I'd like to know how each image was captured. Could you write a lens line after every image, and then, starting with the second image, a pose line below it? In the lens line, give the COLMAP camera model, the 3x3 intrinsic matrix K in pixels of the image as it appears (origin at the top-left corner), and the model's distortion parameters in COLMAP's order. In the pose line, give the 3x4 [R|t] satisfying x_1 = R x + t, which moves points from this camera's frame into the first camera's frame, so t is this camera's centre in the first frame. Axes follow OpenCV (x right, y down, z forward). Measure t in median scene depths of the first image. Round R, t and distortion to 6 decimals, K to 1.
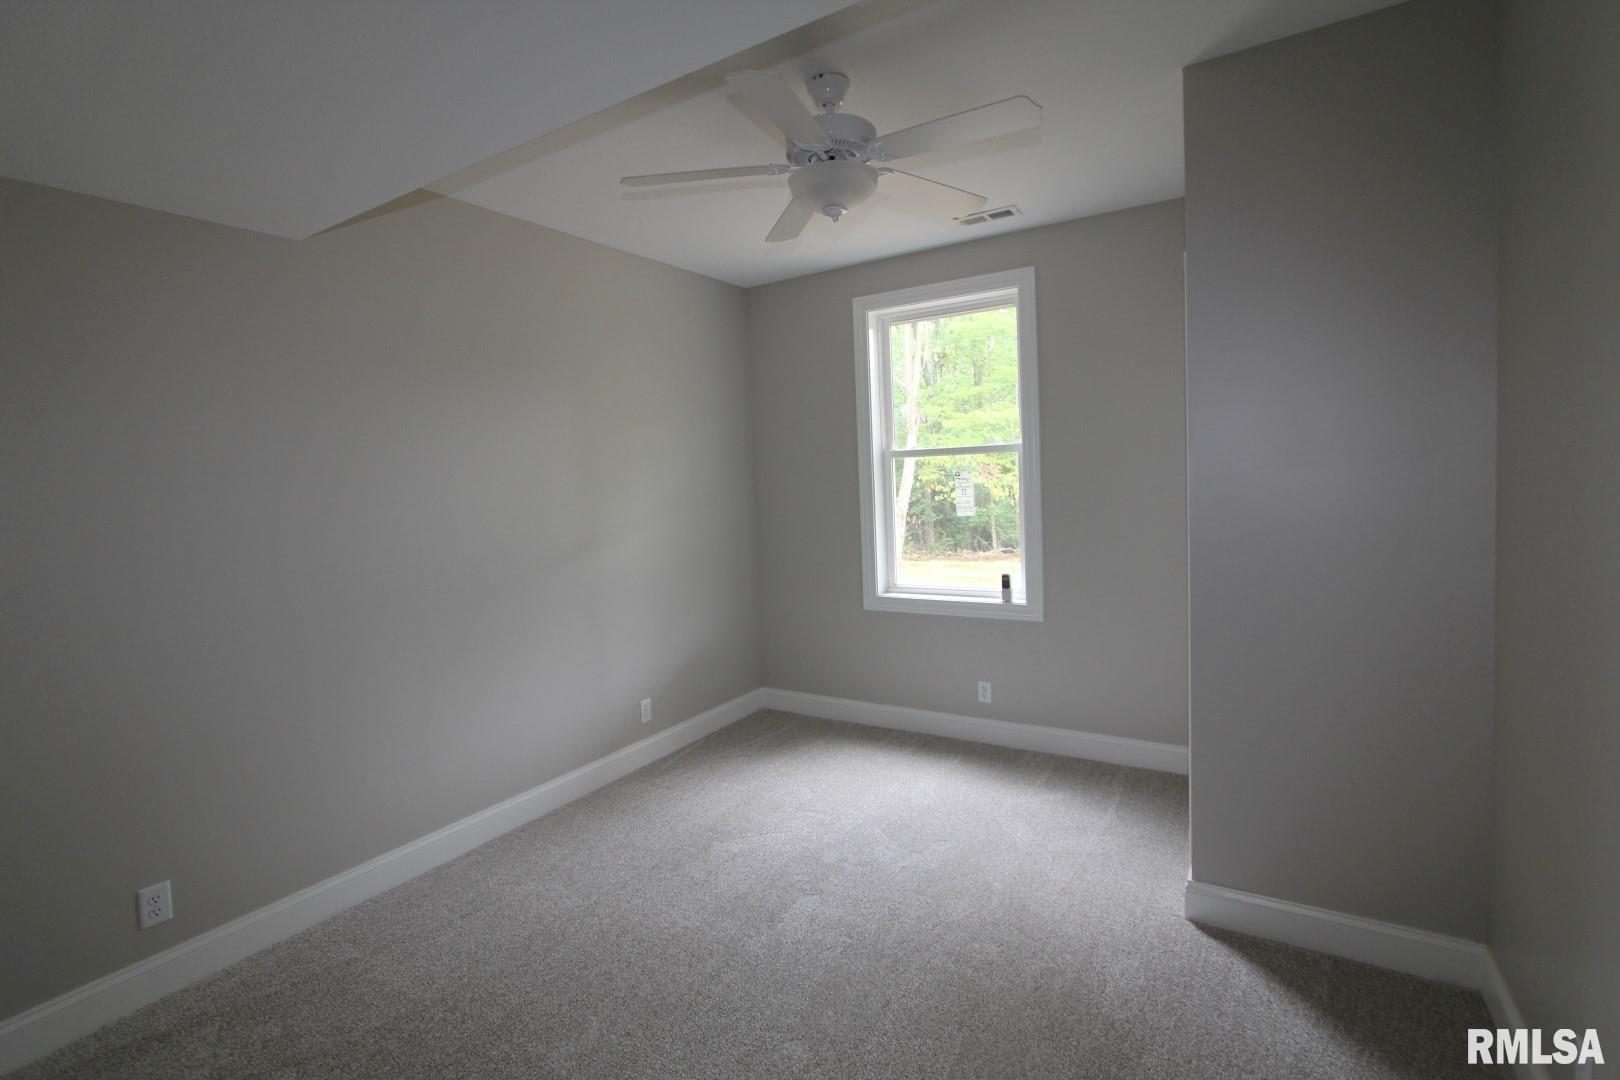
lens RADIAL K [[760.7, 0, 812.3], [0, 760.7, 523.9], [0, 0, 1]] dist [-0.001037, 0.000542]
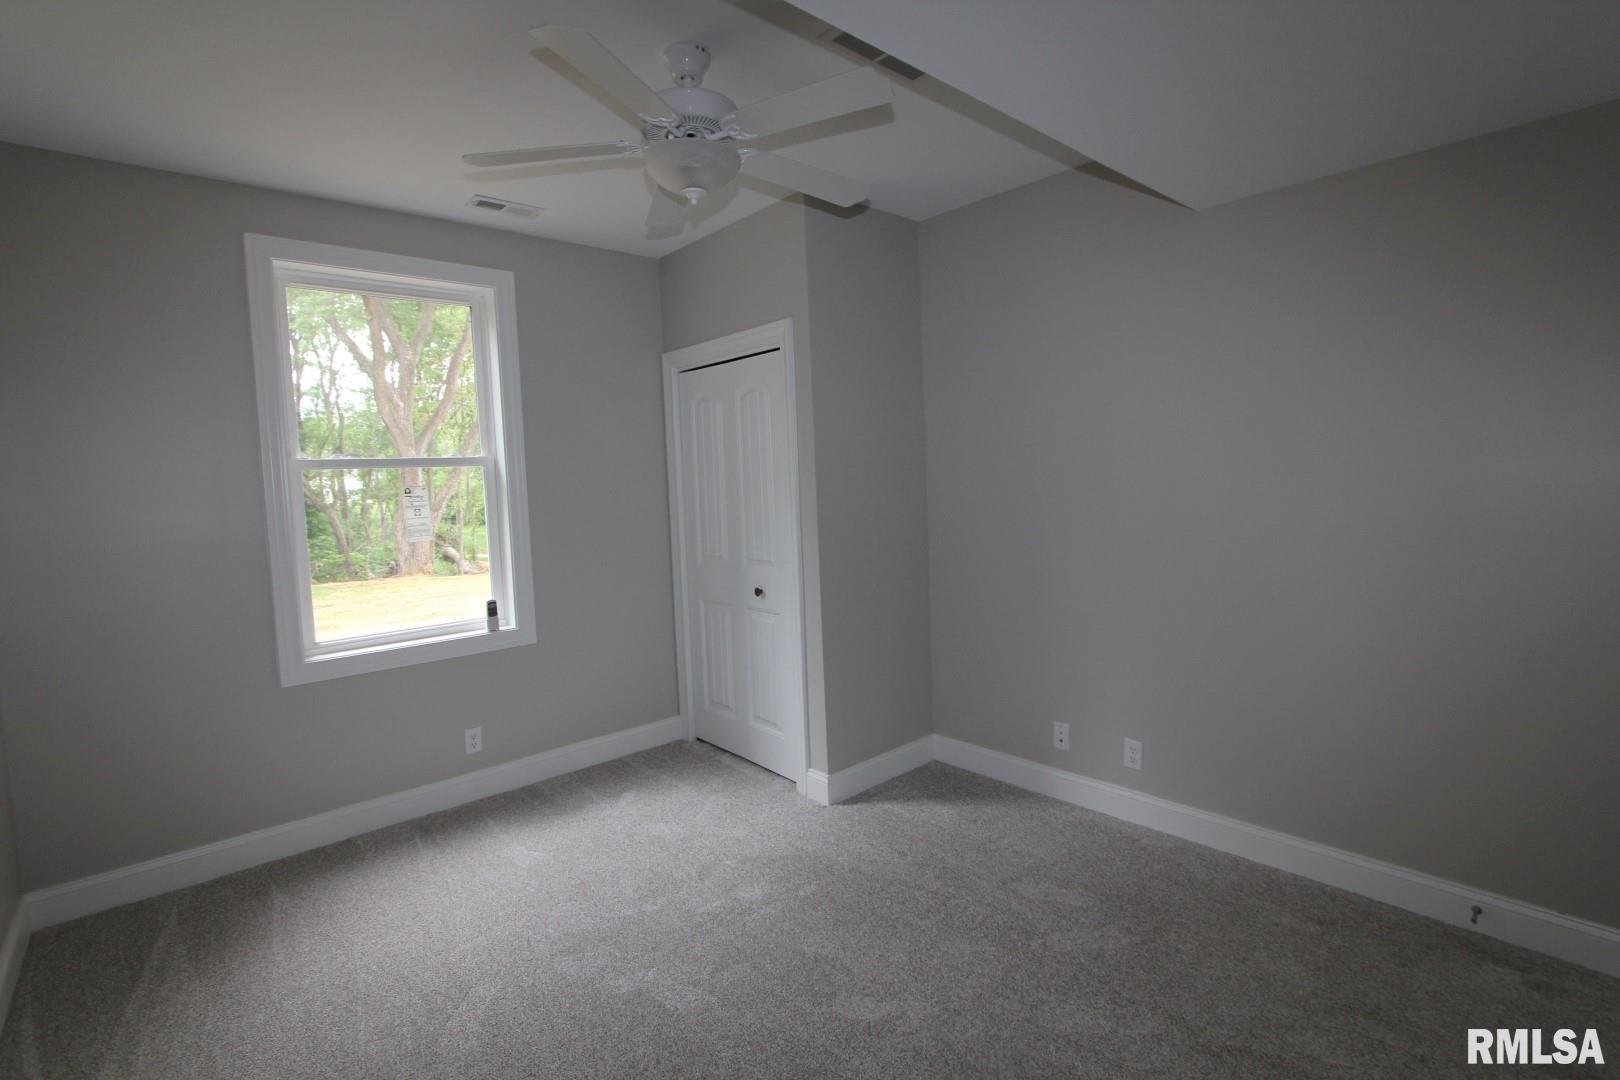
lens RADIAL K [[760.7, 0, 812.3], [0, 760.7, 523.9], [0, 0, 1]] dist [-0.001037, 0.000542]
pose [[0.284510, -0.030970, 0.958173, -0.499559], [0.088742, 0.996038, 0.005843, 0.004160], [-0.954557, 0.083368, 0.286131, 0.370524]]
